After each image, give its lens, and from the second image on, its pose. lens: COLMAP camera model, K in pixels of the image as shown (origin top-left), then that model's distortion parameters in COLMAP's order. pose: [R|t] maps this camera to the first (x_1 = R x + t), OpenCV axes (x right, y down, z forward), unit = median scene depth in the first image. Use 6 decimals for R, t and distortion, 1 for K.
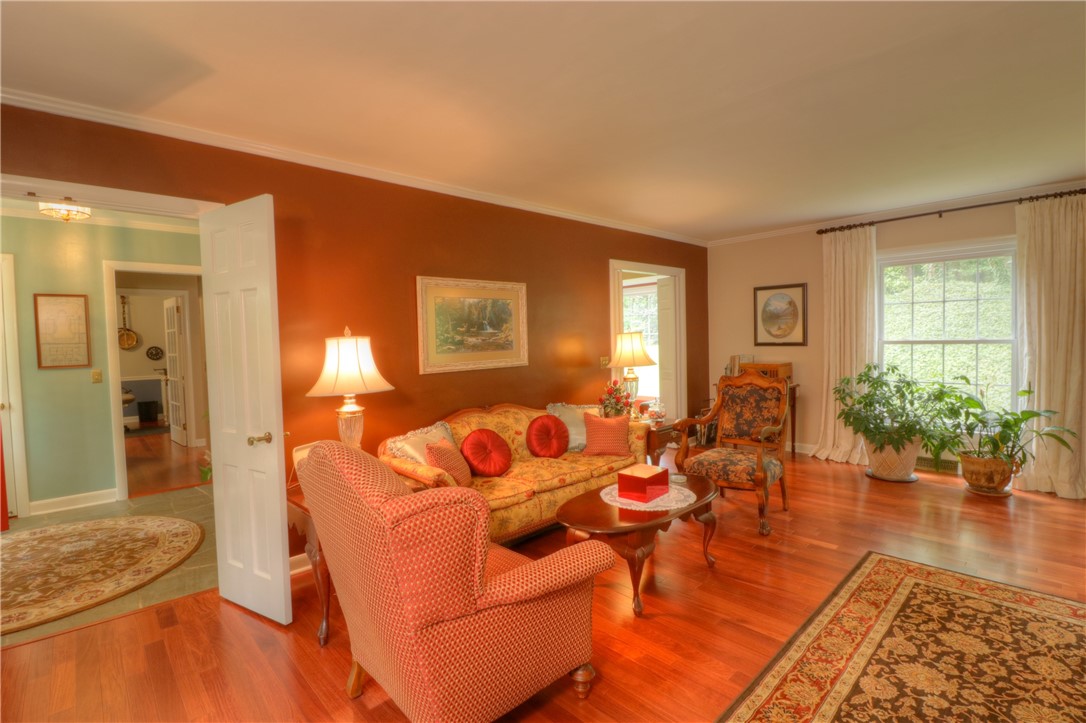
lens RADIAL K [[507.9, 0, 544.8], [0, 507.9, 361.1], [0, 0, 1]] dist [-0.019823, -0.001198]
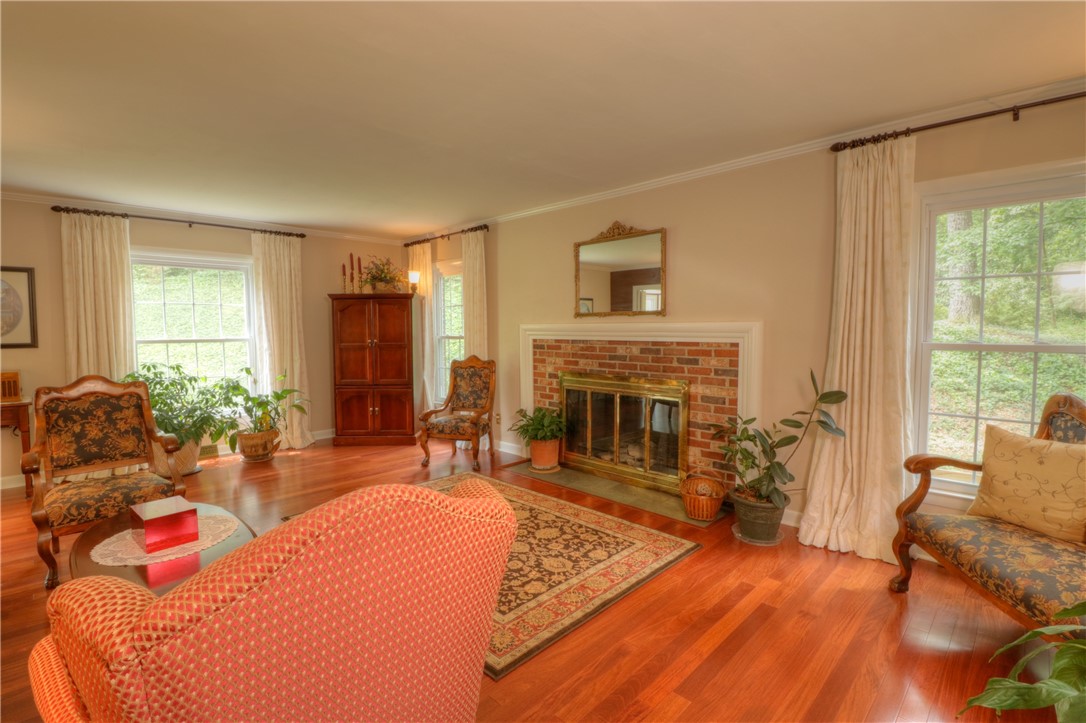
lens RADIAL K [[507.9, 0, 548.0], [0, 507.9, 361.9], [0, 0, 1]] dist [-0.019823, -0.001198]
pose [[-0.044643, -0.044316, 0.998020, -1.204544], [0.051045, 0.997609, 0.046581, -0.012041], [-0.997698, 0.053024, -0.042274, 0.949121]]
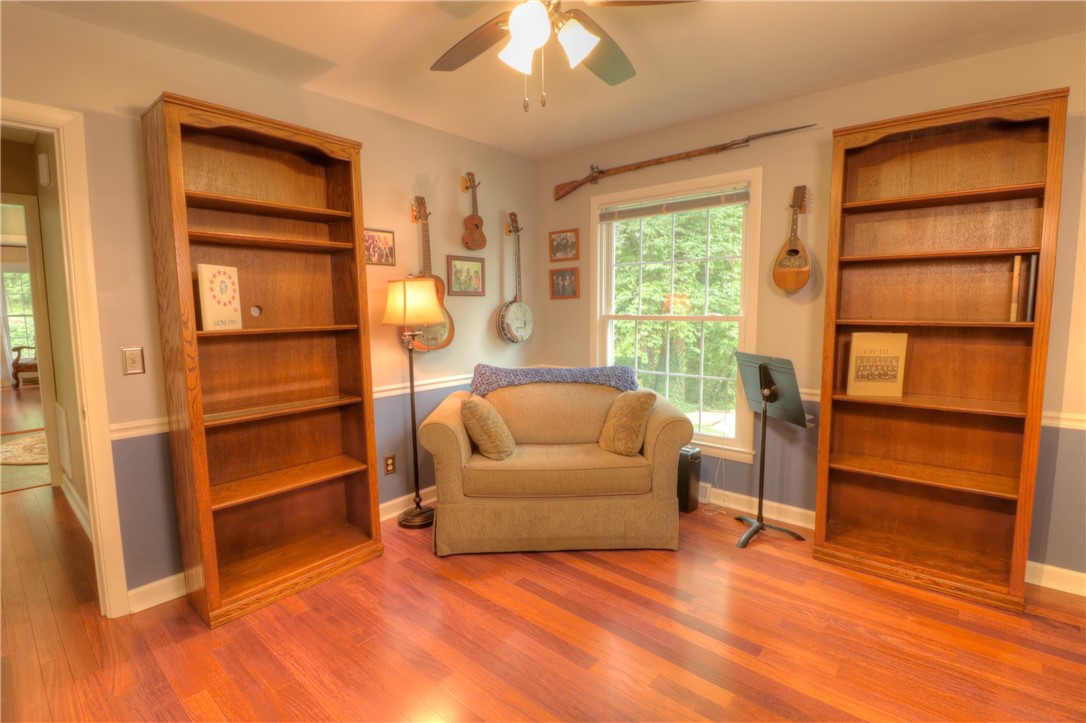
lens RADIAL K [[507.9, 0, 543.6], [0, 507.9, 358.4], [0, 0, 1]] dist [-0.019823, -0.001198]
pose [[-0.994431, 0.033944, -0.099770, -3.784188], [0.018830, 0.988703, 0.148703, -0.109475], [0.103690, 0.145997, -0.983836, 4.275031]]
